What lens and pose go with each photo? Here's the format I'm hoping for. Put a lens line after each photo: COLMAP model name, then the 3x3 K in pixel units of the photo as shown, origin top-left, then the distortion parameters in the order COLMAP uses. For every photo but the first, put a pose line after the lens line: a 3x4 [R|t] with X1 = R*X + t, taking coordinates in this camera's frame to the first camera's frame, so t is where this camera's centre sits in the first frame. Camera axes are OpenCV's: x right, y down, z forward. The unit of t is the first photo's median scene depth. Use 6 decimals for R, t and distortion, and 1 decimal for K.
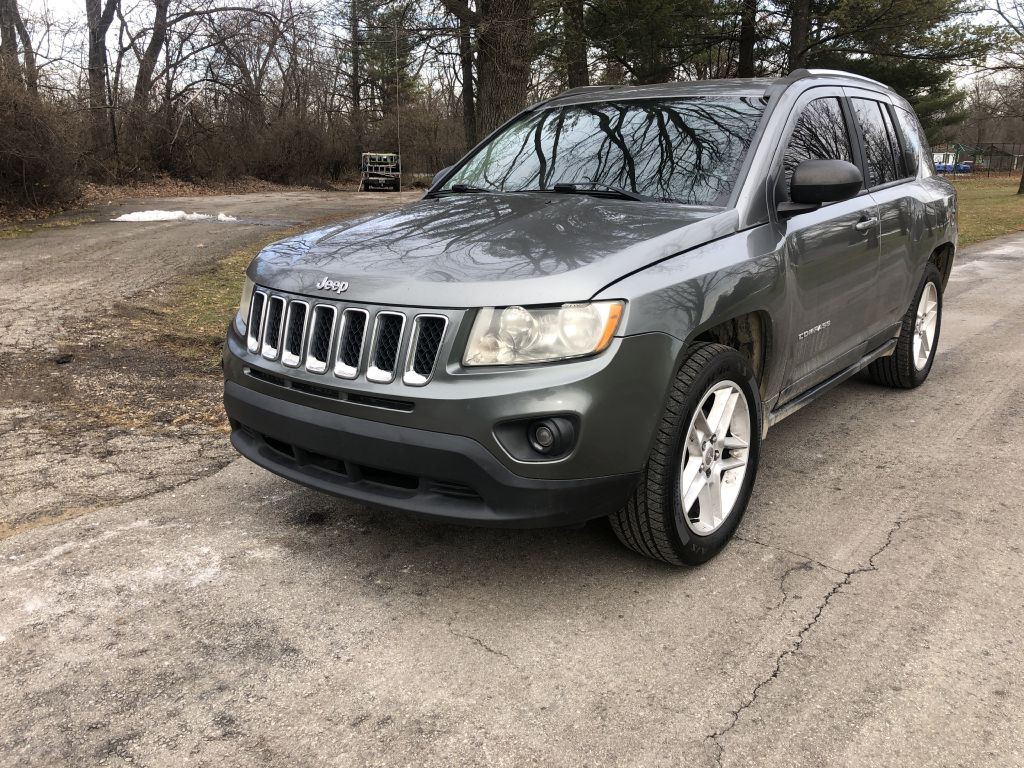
lens RADIAL K [[834.0, 0, 512.3], [0, 834.0, 373.1], [0, 0, 1]] dist [0.040079, -0.038475]
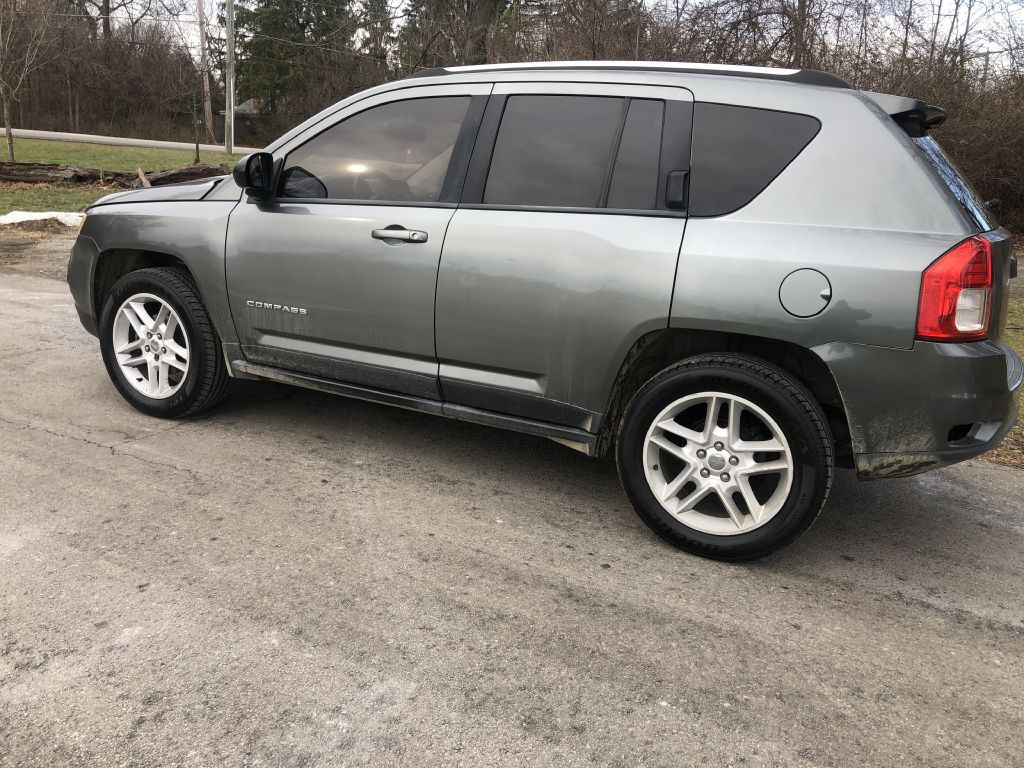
lens RADIAL K [[834.0, 0, 506.3], [0, 834.0, 386.3], [0, 0, 1]] dist [0.040079, -0.038475]
pose [[0.203218, 0.276924, -0.939157, 1.732130], [-0.302017, 0.930130, 0.208911, -0.322876], [0.931390, 0.241187, 0.272655, 1.165792]]
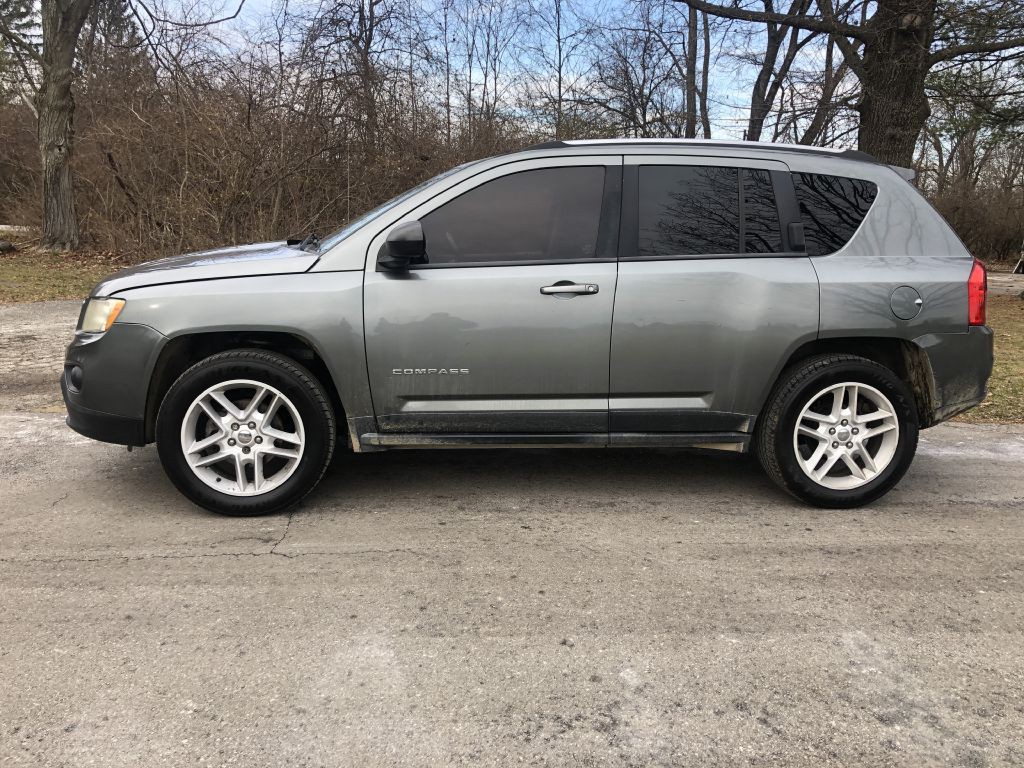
lens RADIAL K [[834.0, 0, 519.4], [0, 834.0, 378.7], [0, 0, 1]] dist [0.040079, -0.038475]
pose [[0.702715, 0.152003, -0.695045, 1.411462], [-0.206053, 0.978524, 0.005672, -0.084816], [0.680980, 0.139230, 0.718944, 0.327252]]
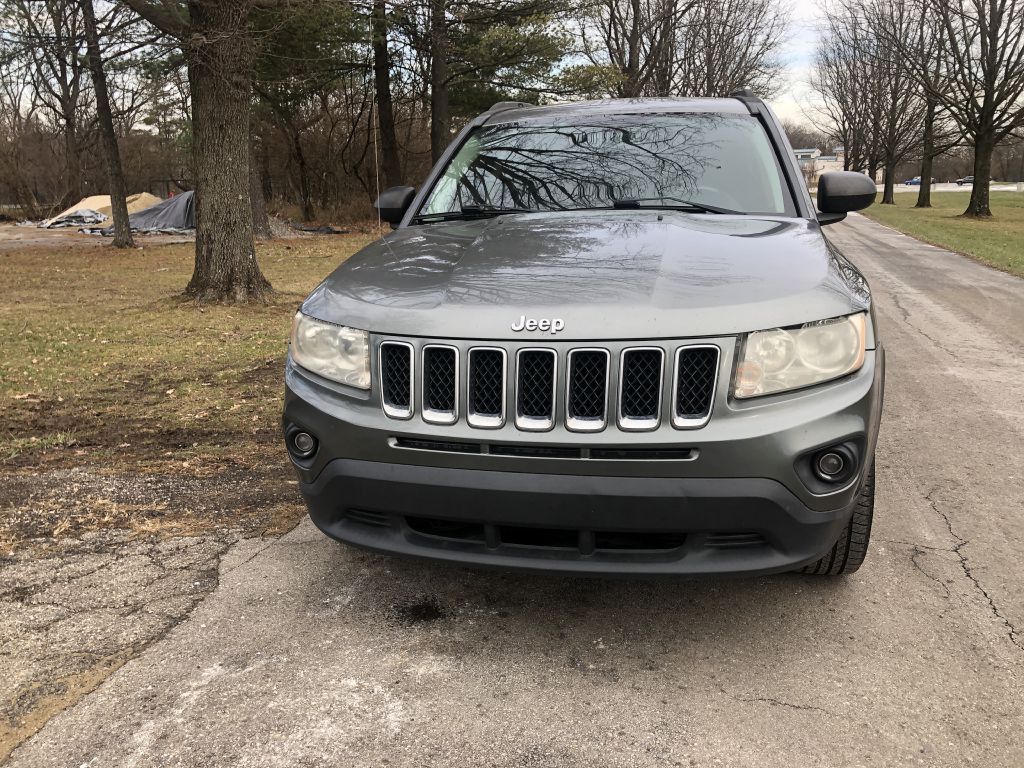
lens RADIAL K [[834.0, 0, 496.7], [0, 834.0, 386.8], [0, 0, 1]] dist [0.040079, -0.038475]
pose [[0.904455, -0.113020, 0.411324, -0.538002], [0.119408, 0.992793, 0.010225, -0.050558], [-0.409515, 0.039867, 0.911432, 0.238515]]
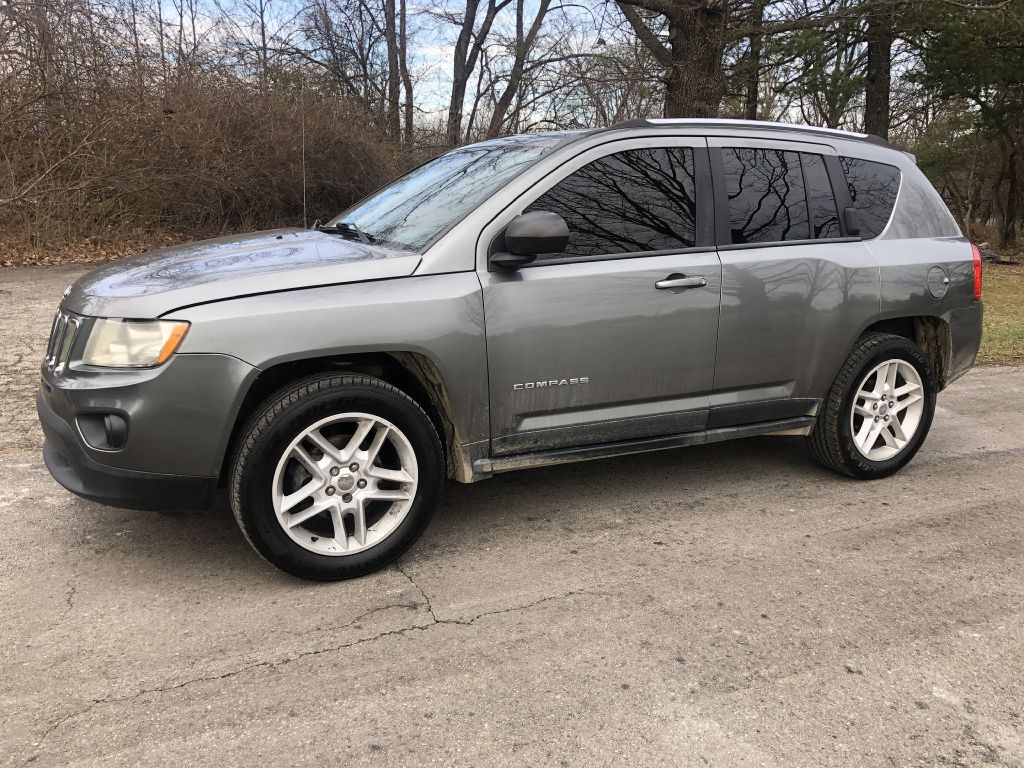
lens RADIAL K [[834.0, 0, 509.3], [0, 834.0, 378.4], [0, 0, 1]] dist [0.040079, -0.038475]
pose [[0.910176, 0.120577, -0.396285, 0.812033], [-0.134659, 0.990861, -0.007792, -0.049887], [0.391724, 0.060456, 0.918095, 0.096963]]
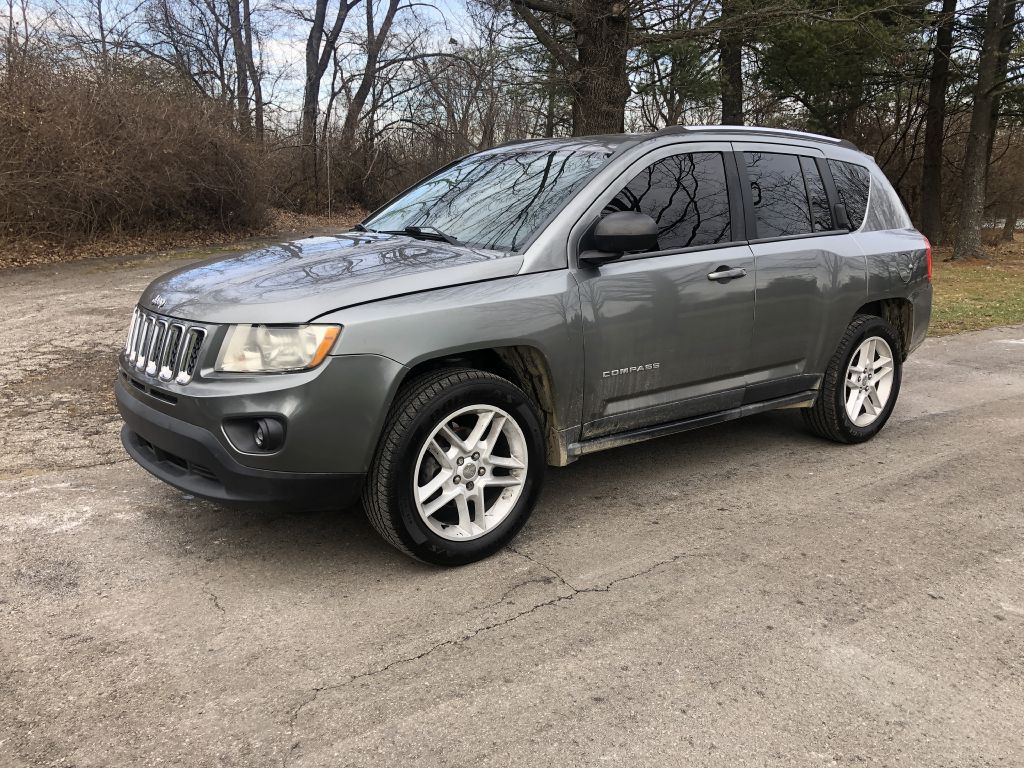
lens RADIAL K [[834.0, 0, 510.3], [0, 834.0, 383.7], [0, 0, 1]] dist [0.040079, -0.038475]
pose [[0.970856, 0.073545, -0.228099, 0.525586], [-0.080249, 0.996569, -0.020242, 0.000312], [0.225828, 0.037956, 0.973428, -0.082528]]
